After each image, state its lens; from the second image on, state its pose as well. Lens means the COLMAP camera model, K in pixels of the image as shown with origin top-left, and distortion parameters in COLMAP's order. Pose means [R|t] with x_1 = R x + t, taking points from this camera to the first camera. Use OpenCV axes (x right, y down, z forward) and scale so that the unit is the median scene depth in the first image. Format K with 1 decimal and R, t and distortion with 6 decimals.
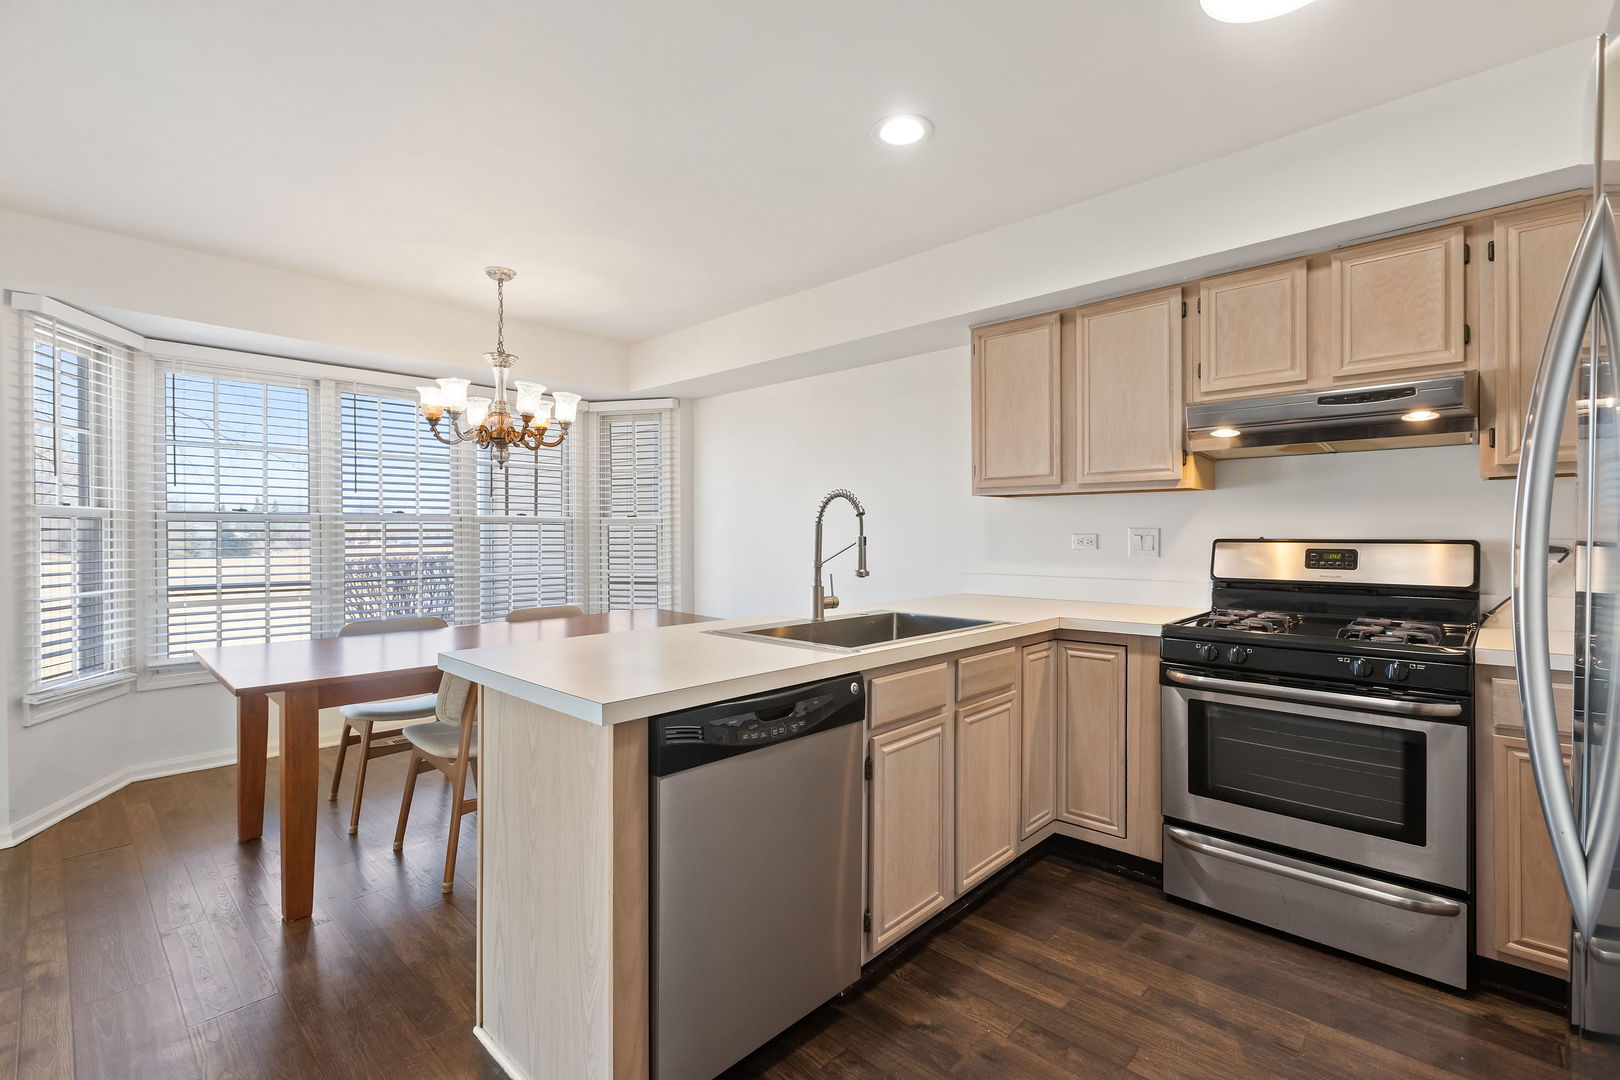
lens RADIAL K [[735.2, 0, 814.1], [0, 735.2, 535.9], [0, 0, 1]] dist [-0.003586, -0.000185]
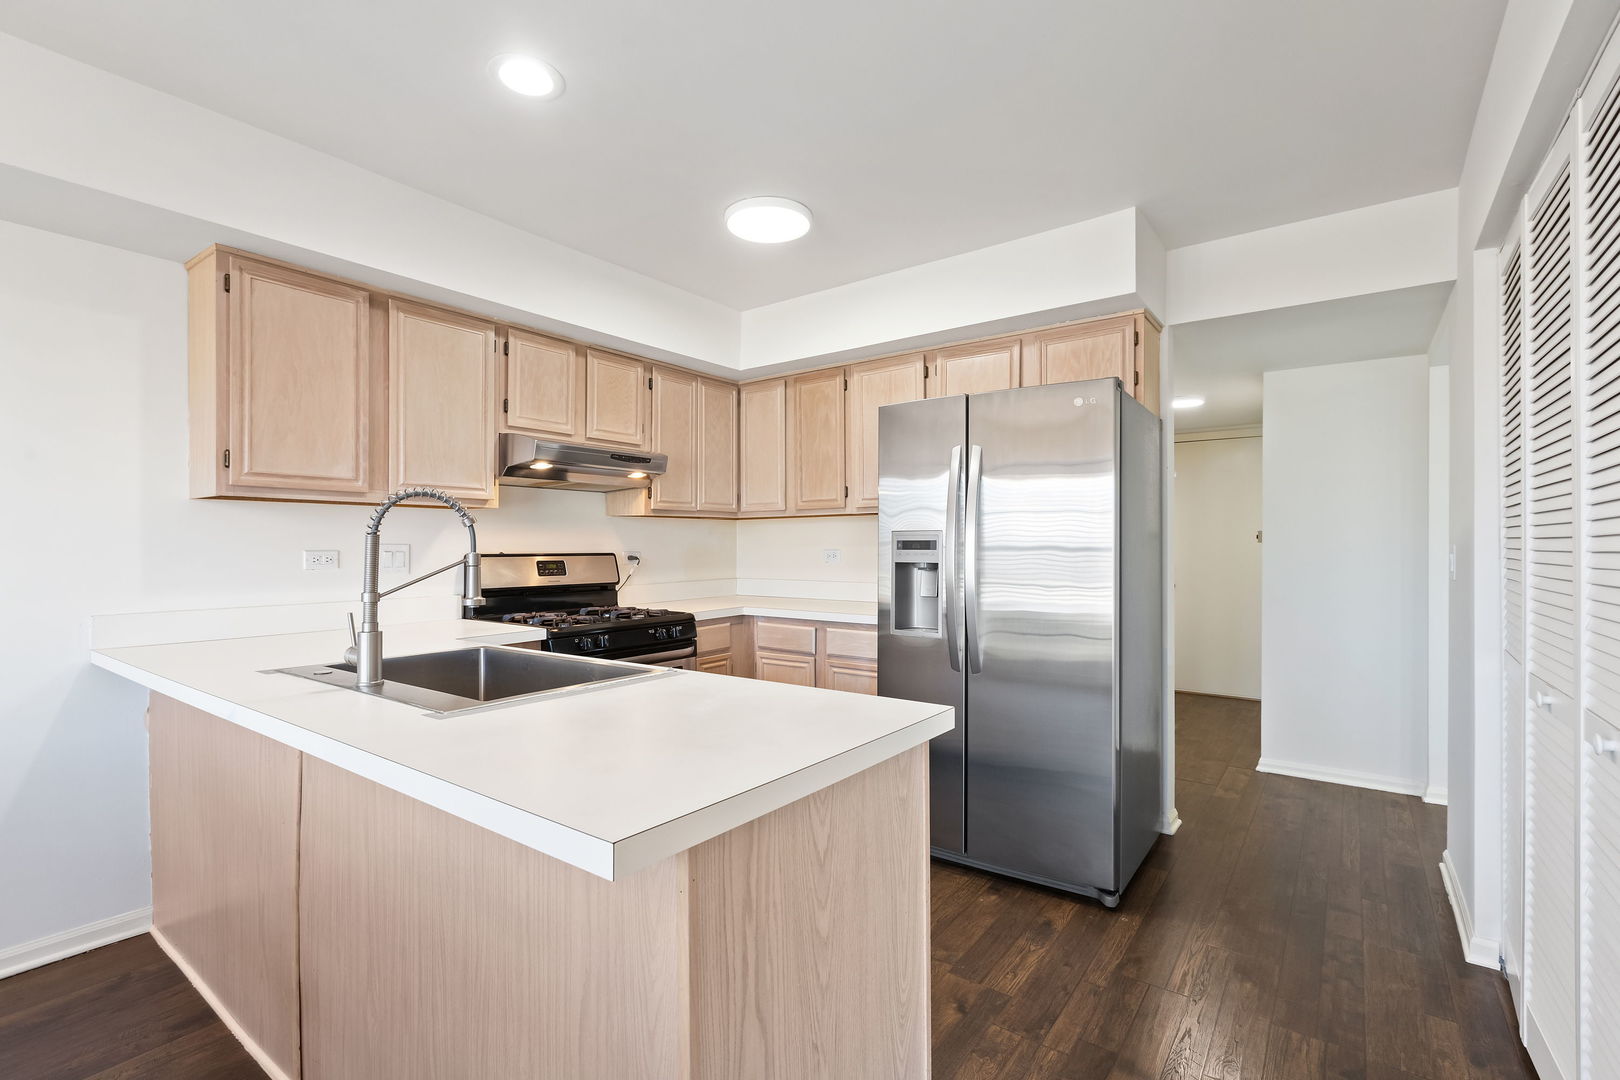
lens RADIAL K [[735.2, 0, 812.9], [0, 735.2, 544.2], [0, 0, 1]] dist [-0.003586, -0.000185]
pose [[-0.119021, 0.007096, 0.992866, -0.626683], [0.006183, 0.999960, -0.006405, -0.000811], [-0.992873, 0.005377, -0.119060, 0.638758]]
